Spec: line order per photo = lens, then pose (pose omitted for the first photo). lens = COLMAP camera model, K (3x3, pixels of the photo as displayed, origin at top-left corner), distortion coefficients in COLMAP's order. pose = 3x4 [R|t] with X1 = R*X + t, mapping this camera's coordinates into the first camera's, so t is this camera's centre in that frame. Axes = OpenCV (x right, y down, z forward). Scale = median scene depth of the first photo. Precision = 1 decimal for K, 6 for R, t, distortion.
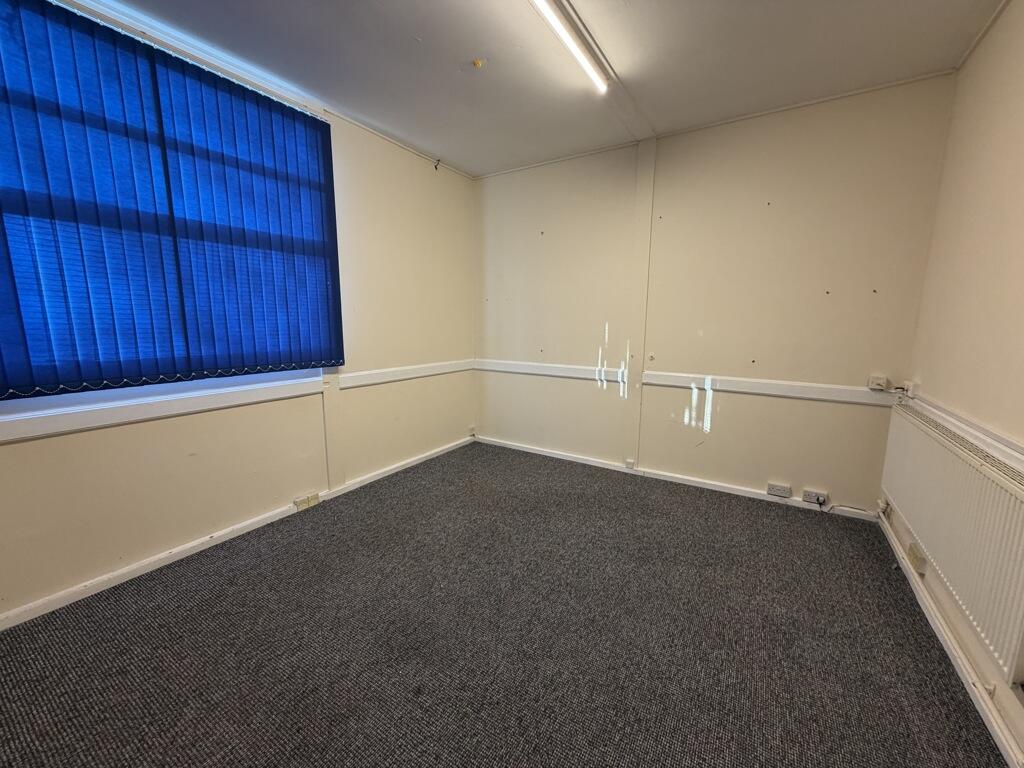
lens RADIAL K [[410.0, 0, 512.0], [0, 410.0, 384.0], [0, 0, 1]] dist [0.000505, 0.000084]
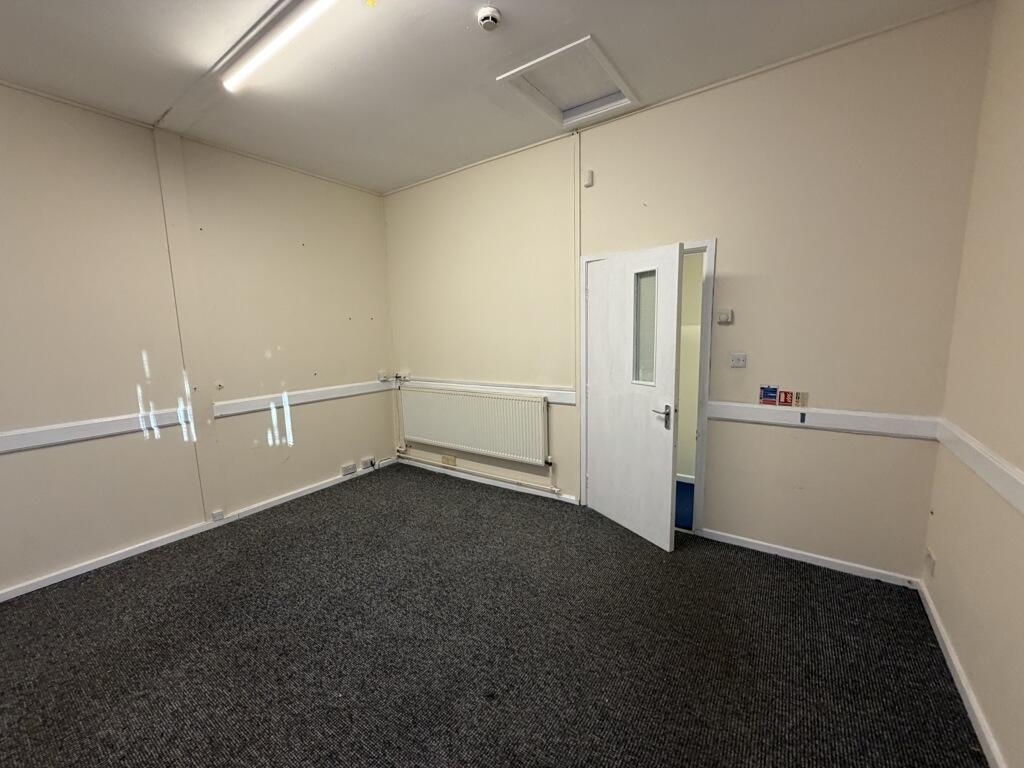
lens RADIAL K [[410.0, 0, 512.0], [0, 410.0, 384.0], [0, 0, 1]] dist [0.000505, 0.000084]
pose [[0.036810, -0.139636, 0.989518, -0.535115], [0.182897, 0.974406, 0.130699, -0.073121], [-0.982443, 0.176169, 0.061407, 0.343799]]
